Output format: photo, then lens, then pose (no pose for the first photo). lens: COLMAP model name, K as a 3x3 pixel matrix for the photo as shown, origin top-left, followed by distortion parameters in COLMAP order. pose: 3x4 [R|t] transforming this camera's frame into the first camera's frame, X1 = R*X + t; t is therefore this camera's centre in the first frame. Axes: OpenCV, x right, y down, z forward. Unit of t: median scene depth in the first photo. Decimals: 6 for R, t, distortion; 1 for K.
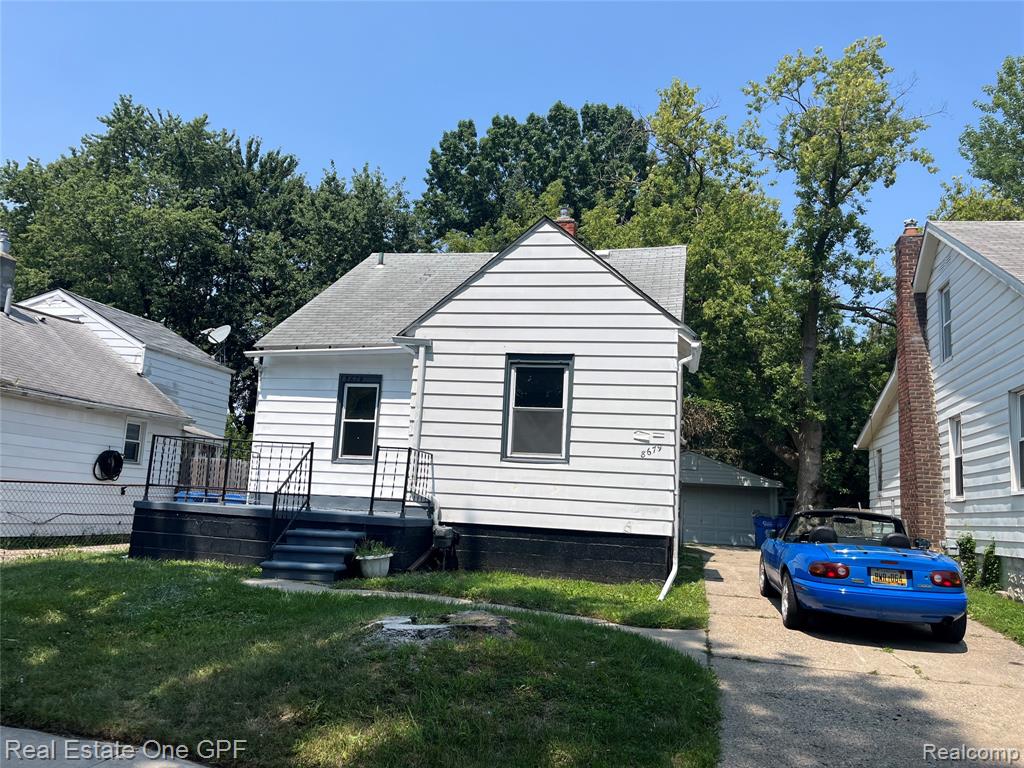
lens RADIAL K [[769.4, 0, 508.8], [0, 769.4, 385.1], [0, 0, 1]] dist [0.028922, 0.001857]
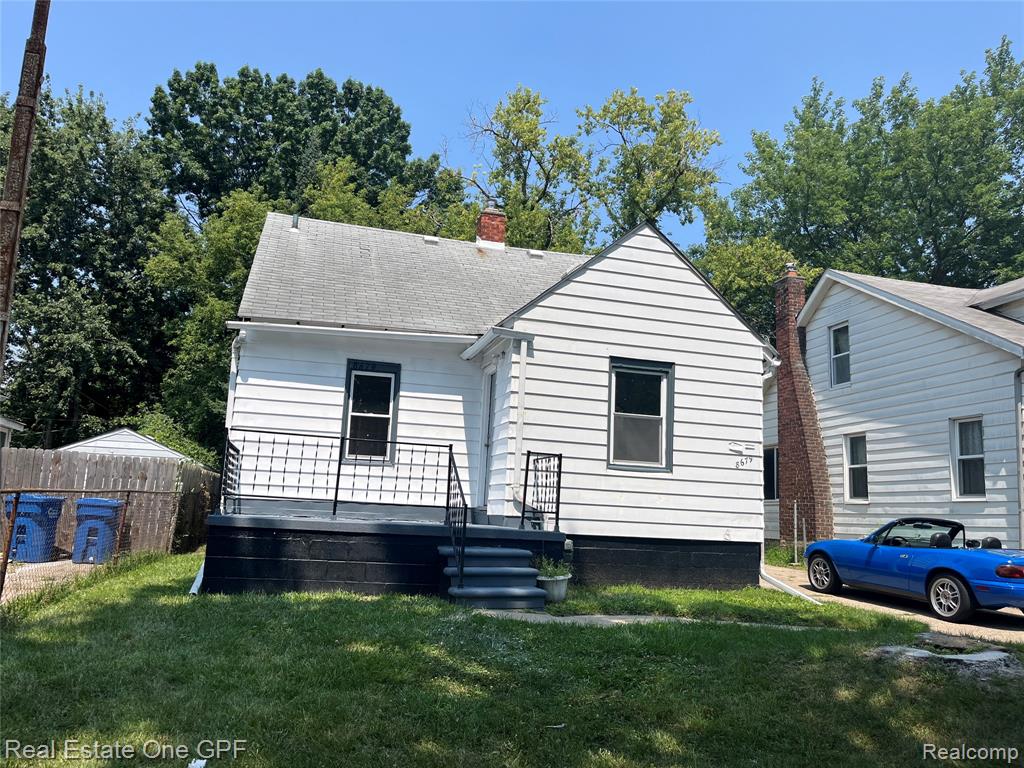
lens RADIAL K [[769.4, 0, 515.5], [0, 769.4, 386.6], [0, 0, 1]] dist [0.028922, 0.001857]
pose [[0.889817, 0.060997, 0.452223, -0.529174], [-0.067952, 0.997688, -0.000863, 0.005254], [-0.451230, -0.029962, 0.891904, 0.192432]]
